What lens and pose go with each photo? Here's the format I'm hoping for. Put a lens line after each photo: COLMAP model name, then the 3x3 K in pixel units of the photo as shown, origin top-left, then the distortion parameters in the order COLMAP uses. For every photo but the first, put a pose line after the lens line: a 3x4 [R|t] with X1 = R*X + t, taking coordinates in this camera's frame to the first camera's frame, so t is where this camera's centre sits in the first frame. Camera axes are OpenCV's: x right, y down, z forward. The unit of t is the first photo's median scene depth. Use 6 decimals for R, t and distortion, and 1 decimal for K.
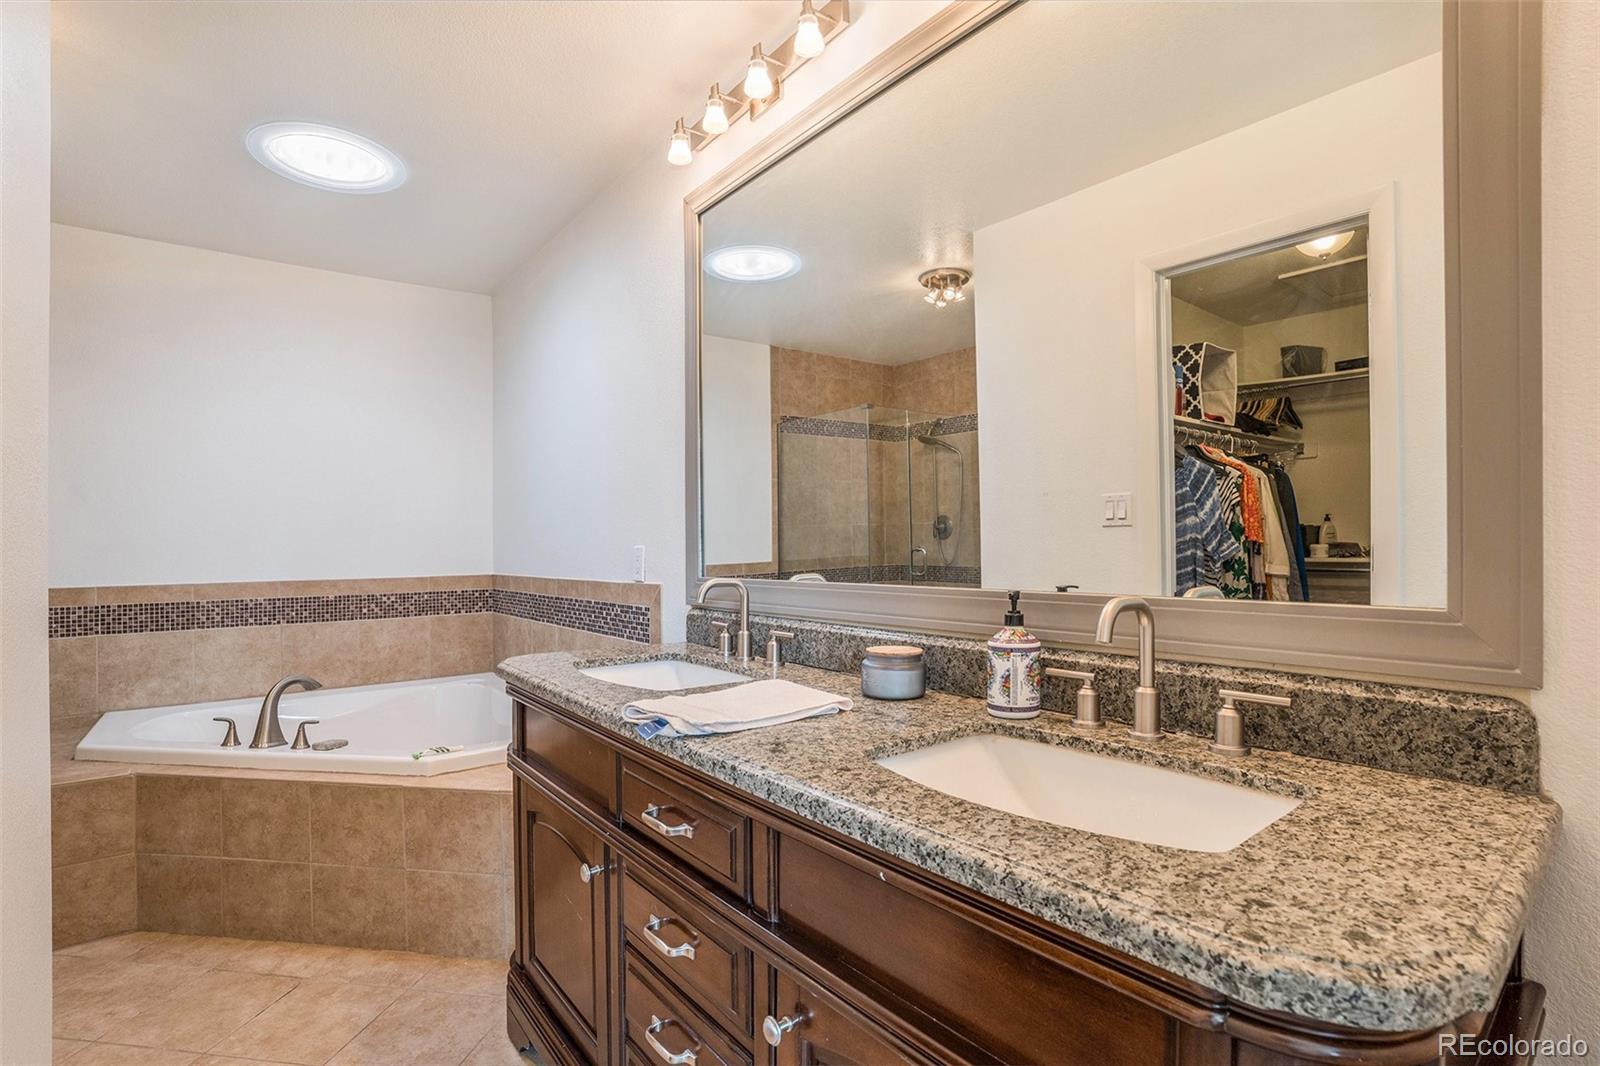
lens RADIAL K [[743.8, 0, 811.9], [0, 743.8, 544.6], [0, 0, 1]] dist [-0.035009, 0.000336]
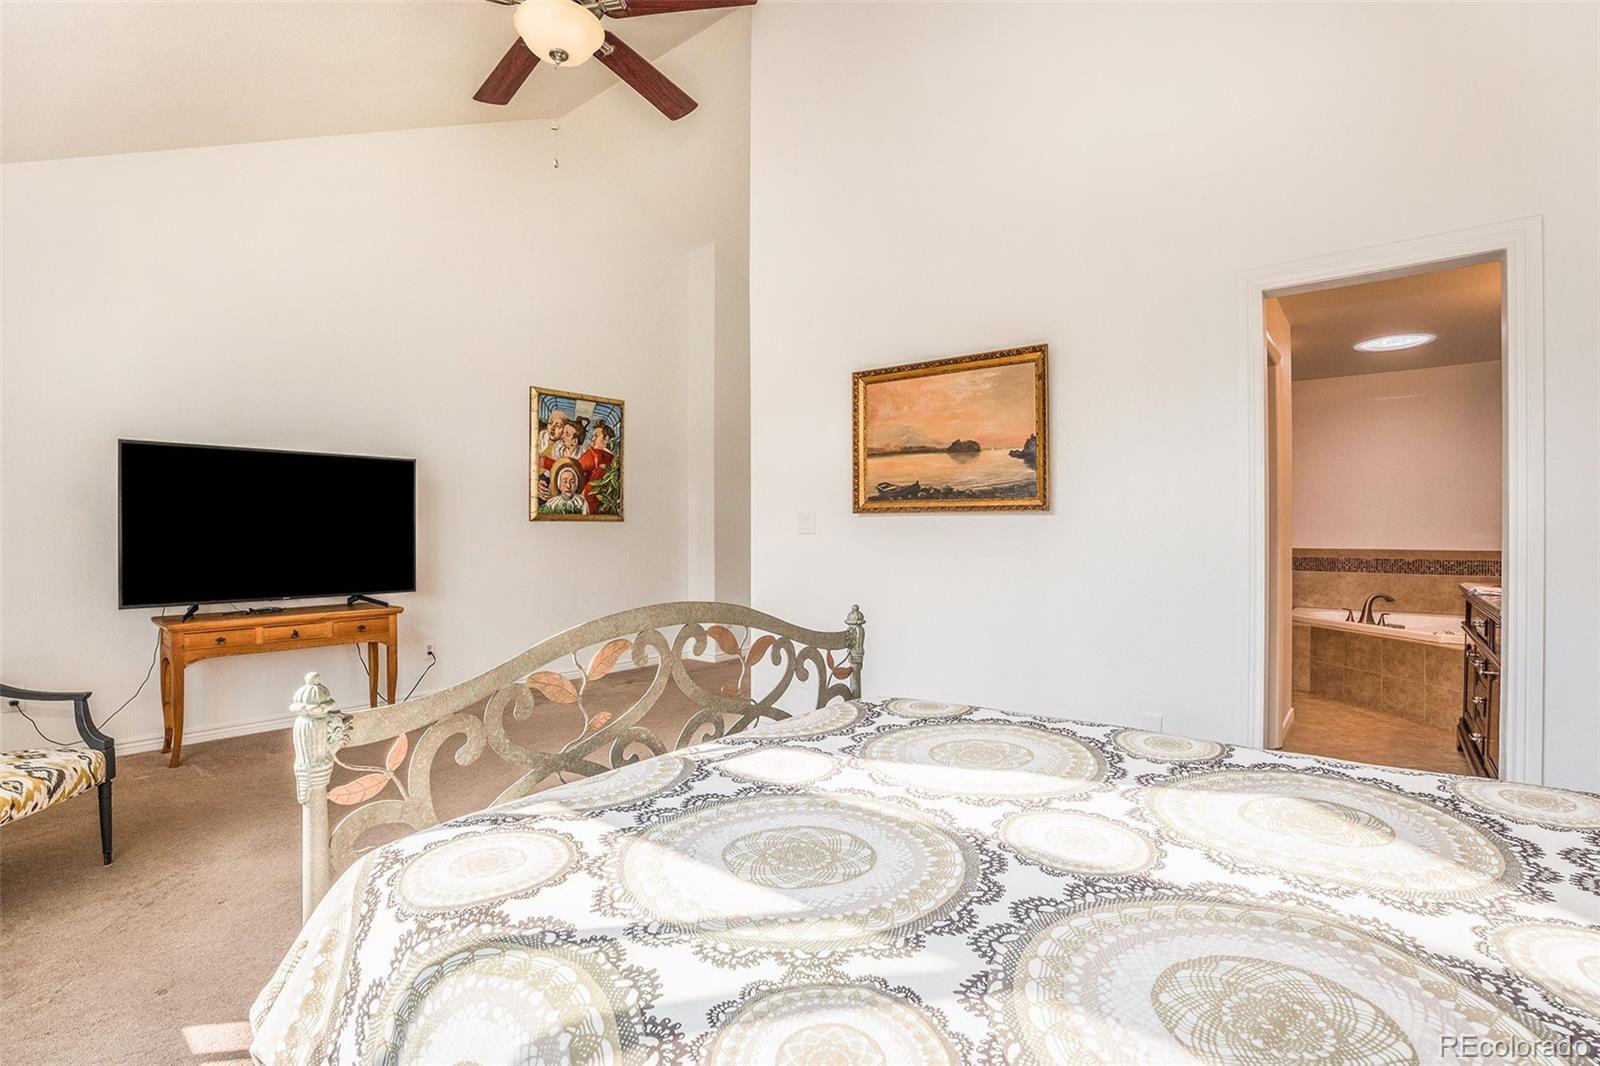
lens RADIAL K [[743.8, 0, 810.6], [0, 743.8, 531.5], [0, 0, 1]] dist [-0.035009, 0.000336]
pose [[0.236707, 0.006688, -0.971558, 1.022651], [0.000835, 0.999975, 0.007088, -0.013093], [0.971581, -0.002489, 0.236696, -1.186485]]
